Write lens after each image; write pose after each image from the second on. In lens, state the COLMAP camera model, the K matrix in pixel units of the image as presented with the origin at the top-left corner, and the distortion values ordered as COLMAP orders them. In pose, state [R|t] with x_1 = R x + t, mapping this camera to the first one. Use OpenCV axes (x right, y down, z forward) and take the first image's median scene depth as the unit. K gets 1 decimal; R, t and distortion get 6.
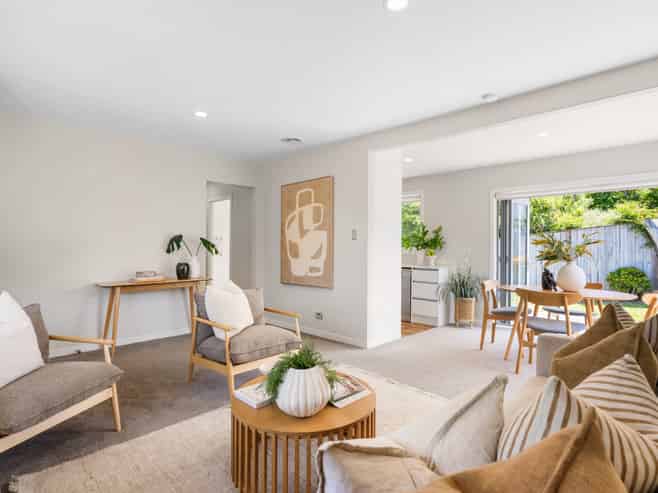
lens RADIAL K [[353.3, 0, 324.8], [0, 353.3, 242.7], [0, 0, 1]] dist [0.002577, -0.000166]
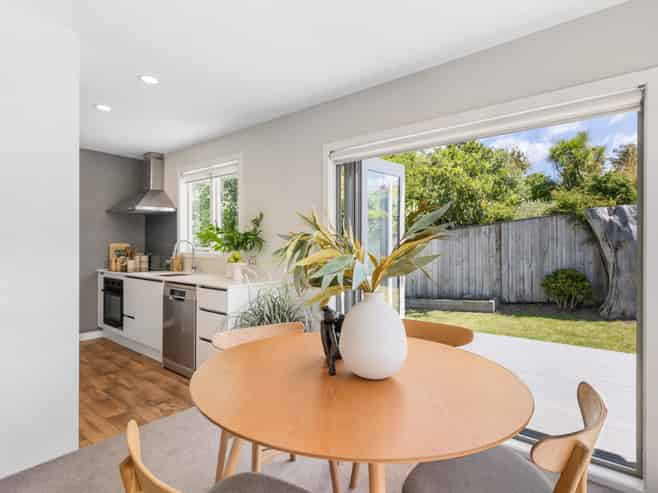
lens RADIAL K [[353.3, 0, 324.8], [0, 353.3, 242.7], [0, 0, 1]] dist [0.002577, -0.000166]
pose [[0.995892, -0.007085, 0.090274, 0.383397], [0.006353, 0.999945, 0.008393, 0.000304], [-0.090328, -0.007785, 0.995882, 0.404508]]
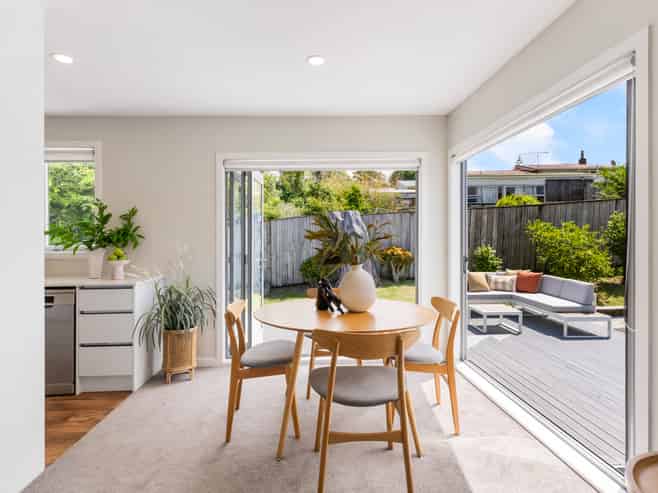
lens RADIAL K [[368.9, 0, 313.9], [0, 368.9, 235.6], [0, 0, 1]] dist [0.003161, 0.000731]
pose [[0.696563, -0.010041, 0.717425, 0.099400], [0.005645, 0.999948, 0.008515, -0.004426], [-0.717473, -0.001881, 0.696584, 0.372064]]
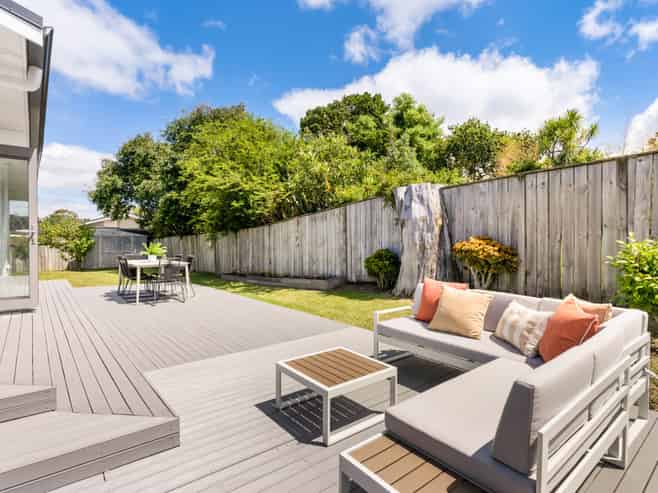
lens RADIAL K [[353.3, 0, 324.8], [0, 353.3, 242.7], [0, 0, 1]] dist [0.002577, -0.000166]
pose [[0.994596, -0.003748, -0.103750, 1.243414], [0.005397, 0.999863, 0.015620, 0.065732], [0.103678, -0.016095, 0.994481, 0.301911]]
